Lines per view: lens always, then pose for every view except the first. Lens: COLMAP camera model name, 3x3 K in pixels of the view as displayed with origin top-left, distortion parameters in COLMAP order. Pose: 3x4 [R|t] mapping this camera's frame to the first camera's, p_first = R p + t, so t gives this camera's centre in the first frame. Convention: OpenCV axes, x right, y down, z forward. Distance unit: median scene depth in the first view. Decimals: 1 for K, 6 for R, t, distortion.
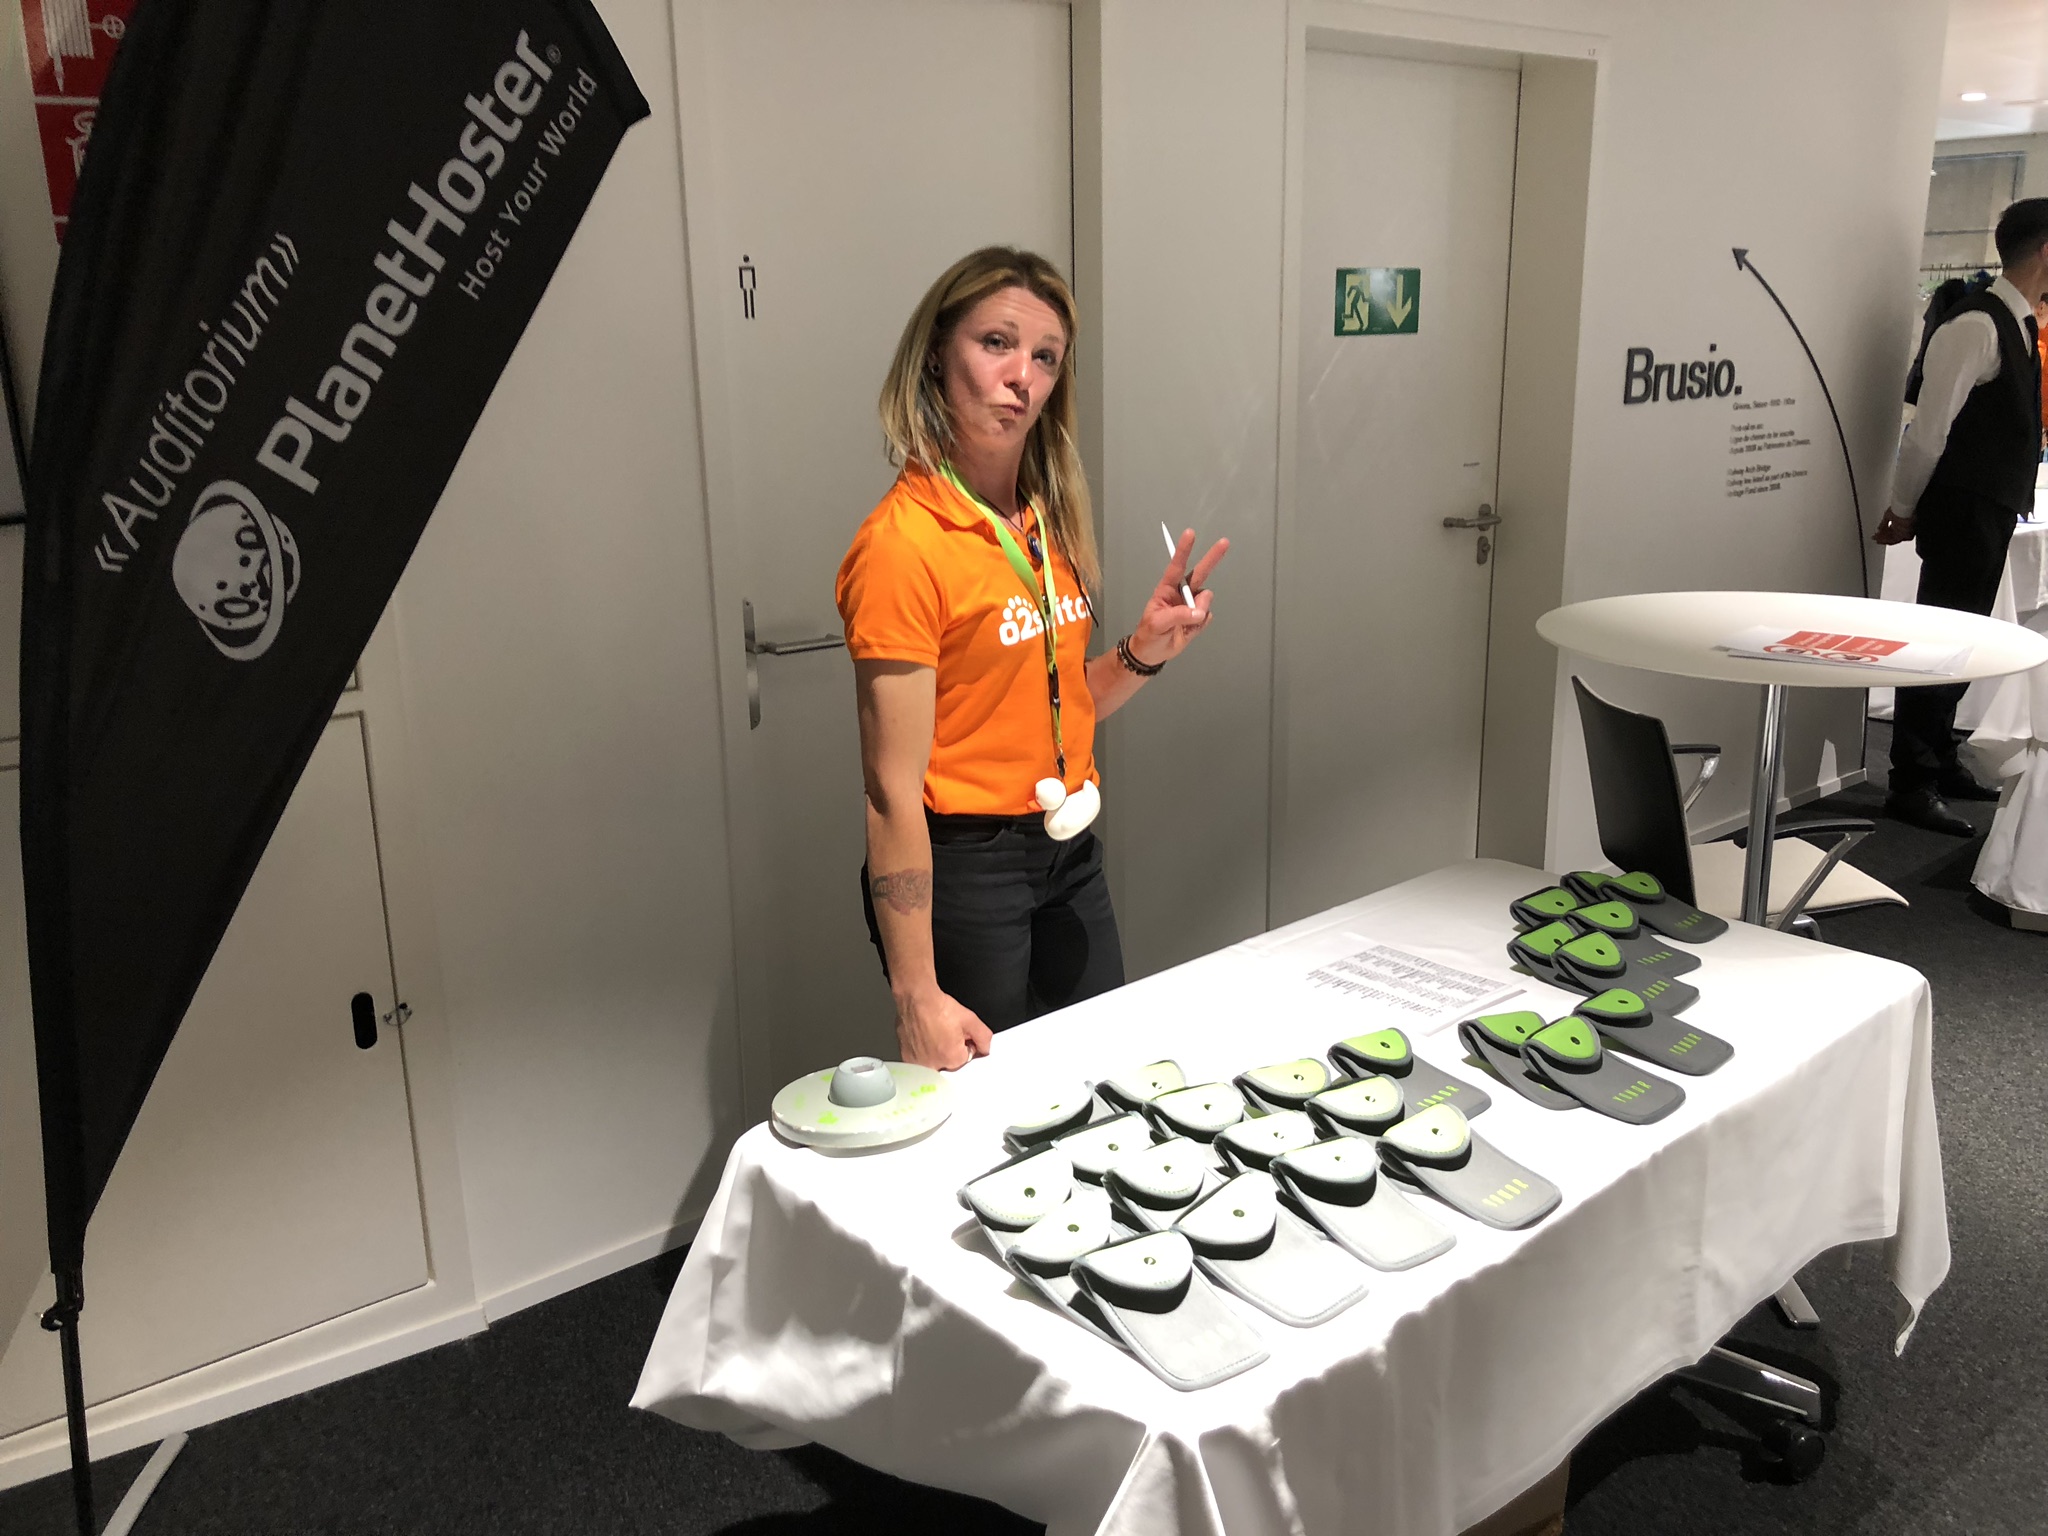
lens RADIAL K [[1693.5, 0, 1020.8], [0, 1693.5, 761.7], [0, 0, 1]] dist [0.007974, 0.009847]
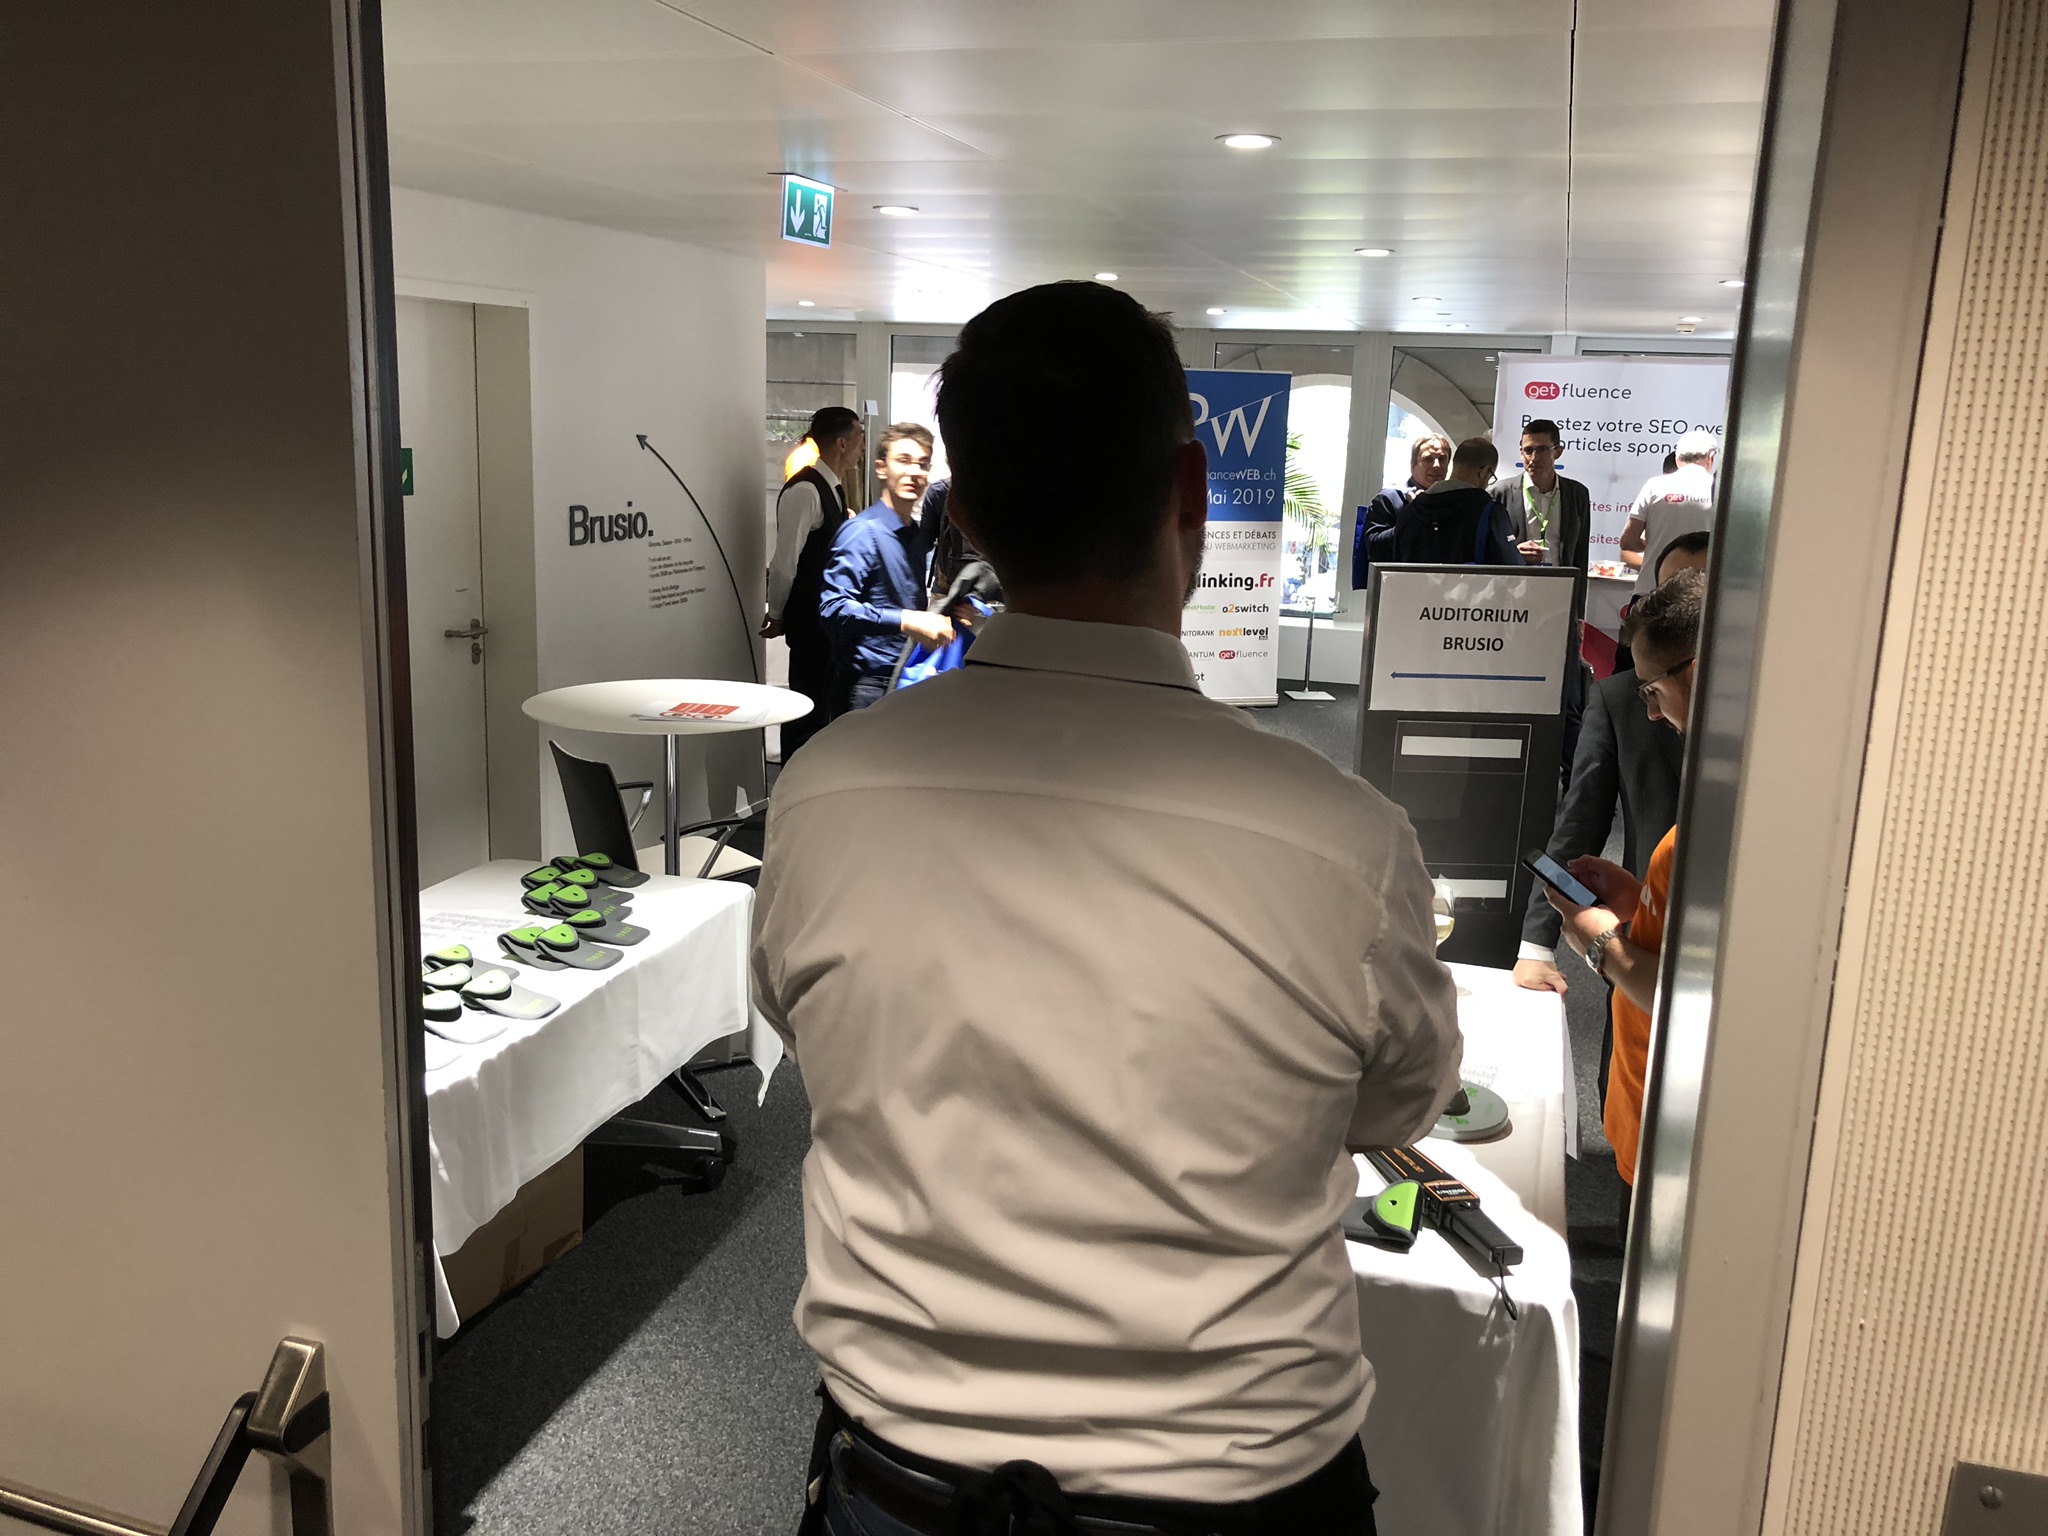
lens RADIAL K [[1693.5, 0, 1020.8], [0, 1693.5, 761.7], [0, 0, 1]] dist [0.007974, 0.009847]
pose [[0.834509, -0.065881, 0.547042, -0.199583], [0.093269, 0.995389, -0.022405, 0.056176], [-0.543044, 0.069719, 0.836805, -0.650479]]
